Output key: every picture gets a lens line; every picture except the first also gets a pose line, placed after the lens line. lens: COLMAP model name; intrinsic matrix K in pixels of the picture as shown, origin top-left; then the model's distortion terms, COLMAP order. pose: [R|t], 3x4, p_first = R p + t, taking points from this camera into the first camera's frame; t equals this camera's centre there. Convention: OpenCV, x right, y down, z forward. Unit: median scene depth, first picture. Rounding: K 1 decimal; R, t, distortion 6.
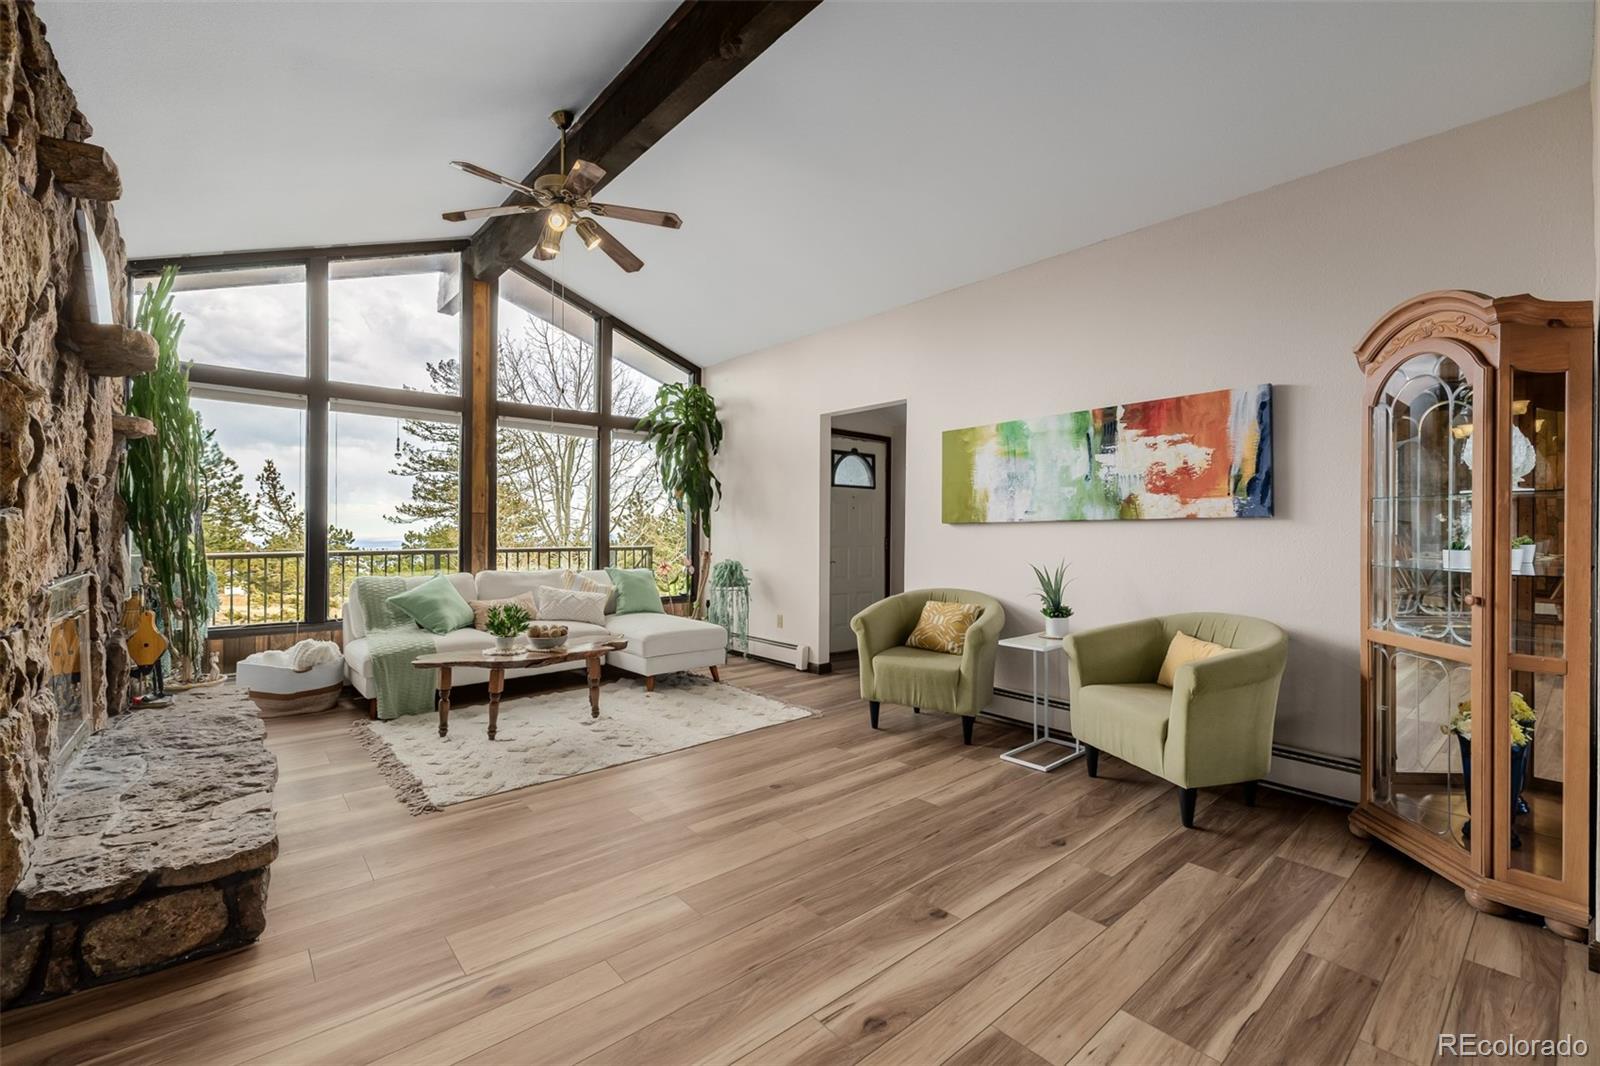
lens RADIAL K [[679.5, 0, 800.0], [0, 679.5, 533.0], [0, 0, 1]] dist [0.001287, -0.000013]
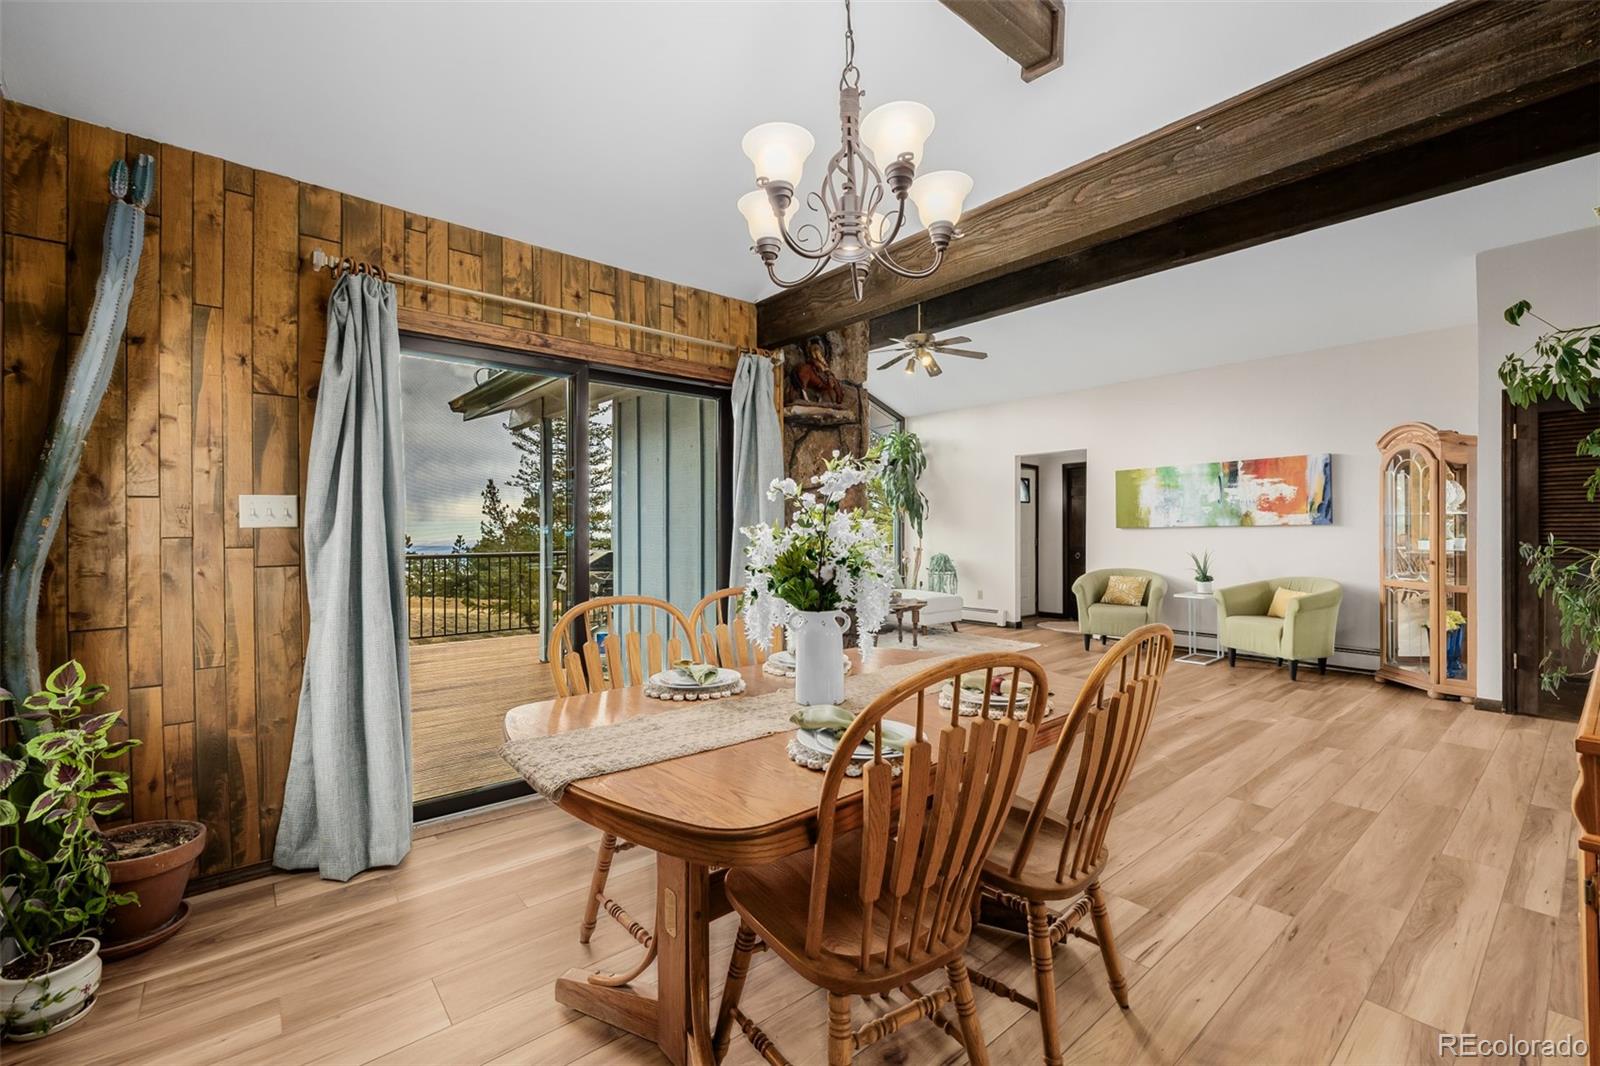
lens RADIAL K [[683.6, 0, 800.0], [0, 683.6, 533.0], [0, 0, 1]] dist [-0.003753, -0.000093]
pose [[0.999958, -0.007159, -0.005727, -0.658180], [0.007146, 0.999972, -0.002312, -0.005073], [0.005744, 0.002271, 0.999981, -0.769549]]
